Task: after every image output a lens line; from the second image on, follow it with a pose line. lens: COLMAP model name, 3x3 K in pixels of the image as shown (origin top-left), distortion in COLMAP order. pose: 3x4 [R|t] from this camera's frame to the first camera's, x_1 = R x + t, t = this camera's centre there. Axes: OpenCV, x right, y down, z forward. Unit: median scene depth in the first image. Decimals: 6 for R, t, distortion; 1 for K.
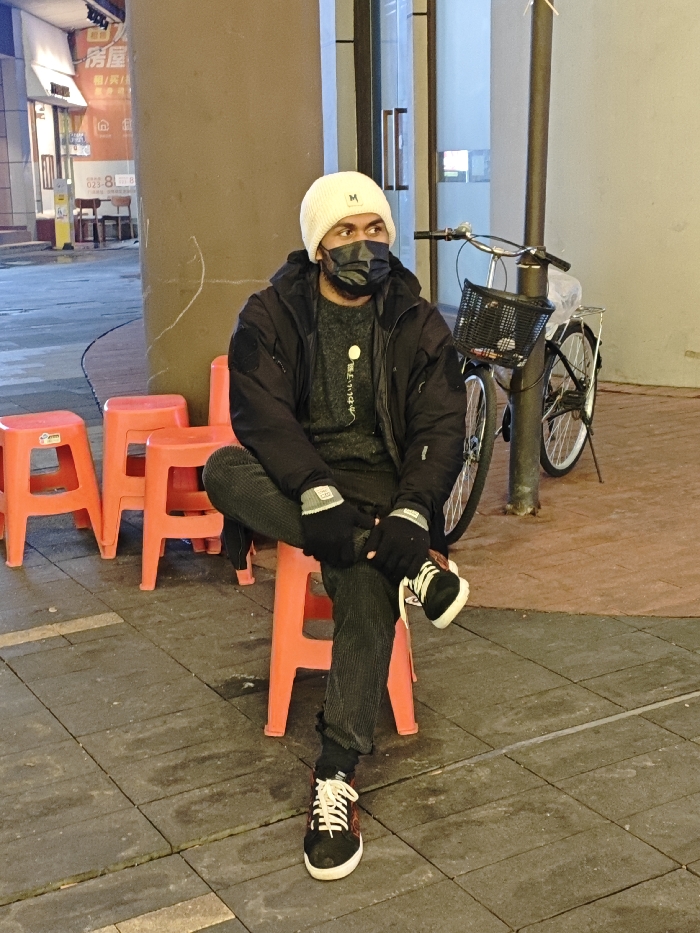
lens RADIAL K [[1345.8, 0, 319.5], [0, 1345.8, 477.4], [0, 0, 1]] dist [0.045407, 0.000000]
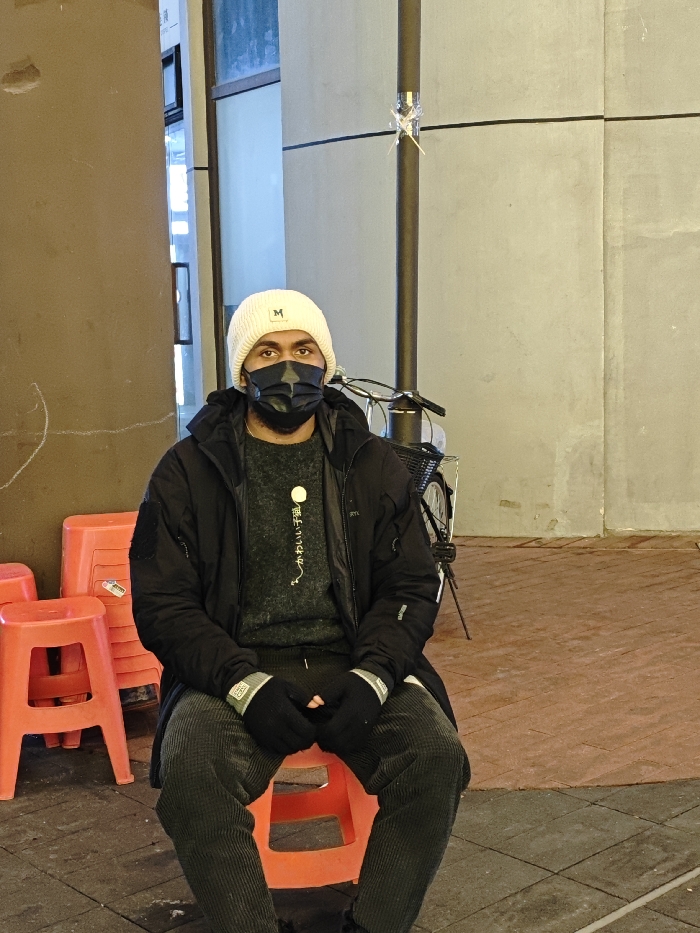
lens RADIAL K [[1345.8, 0, 348.0], [0, 1345.8, 462.9], [0, 0, 1]] dist [0.045407, 0.000000]
pose [[0.972361, -0.021363, 0.232503, -0.105322], [0.051361, 0.990984, -0.123742, -0.007396], [-0.227764, 0.132263, 0.964692, 0.113440]]
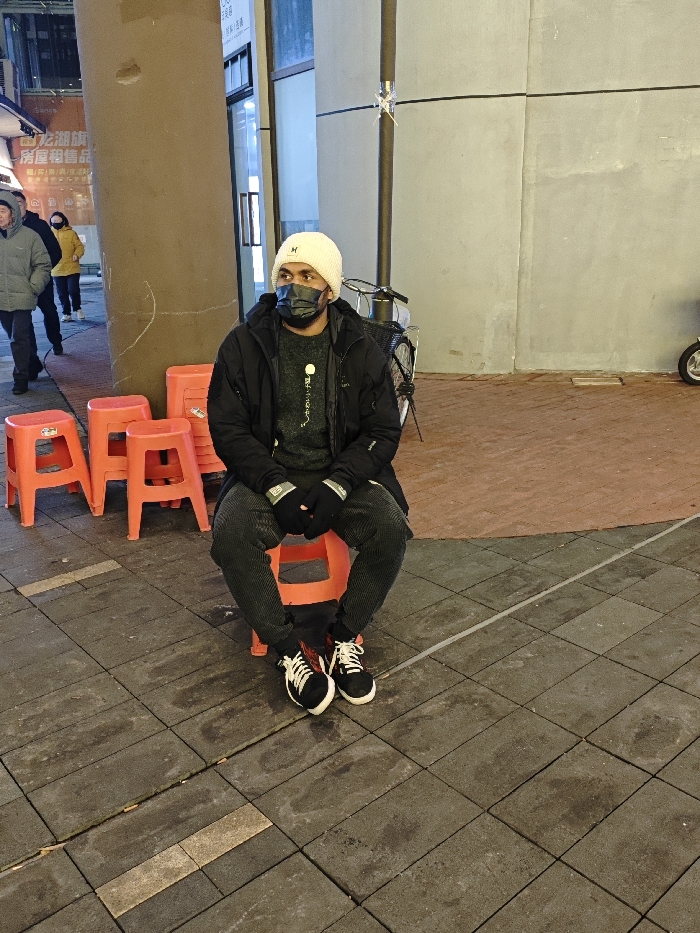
lens RADIAL K [[807.5, 0, 340.3], [0, 807.5, 472.1], [0, 0, 1]] dist [0.048944, -0.087231]
pose [[0.980479, -0.052911, 0.189372, -0.068977], [0.041015, 0.996963, 0.066200, -0.030523], [-0.192300, -0.057140, 0.979671, 0.135647]]
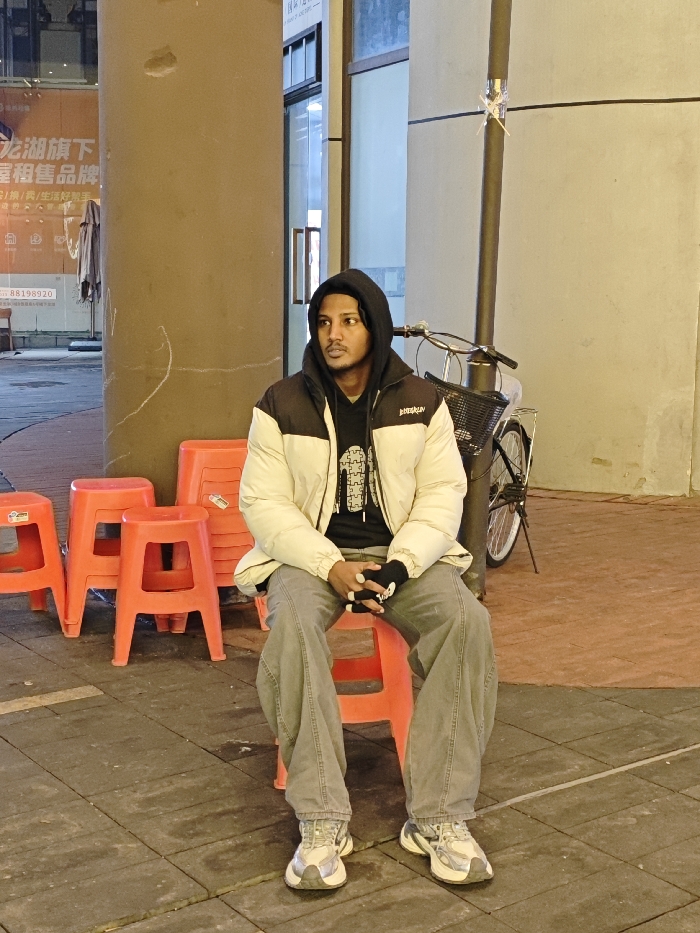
lens RADIAL K [[1345.8, 0, 332.9], [0, 1345.8, 470.6], [0, 0, 1]] dist [0.045407, 0.000000]
pose [[0.993135, 0.020428, 0.115179, -0.083625], [-0.009148, 0.995181, -0.097625, 0.033354], [-0.116618, 0.095901, 0.988536, -0.029198]]
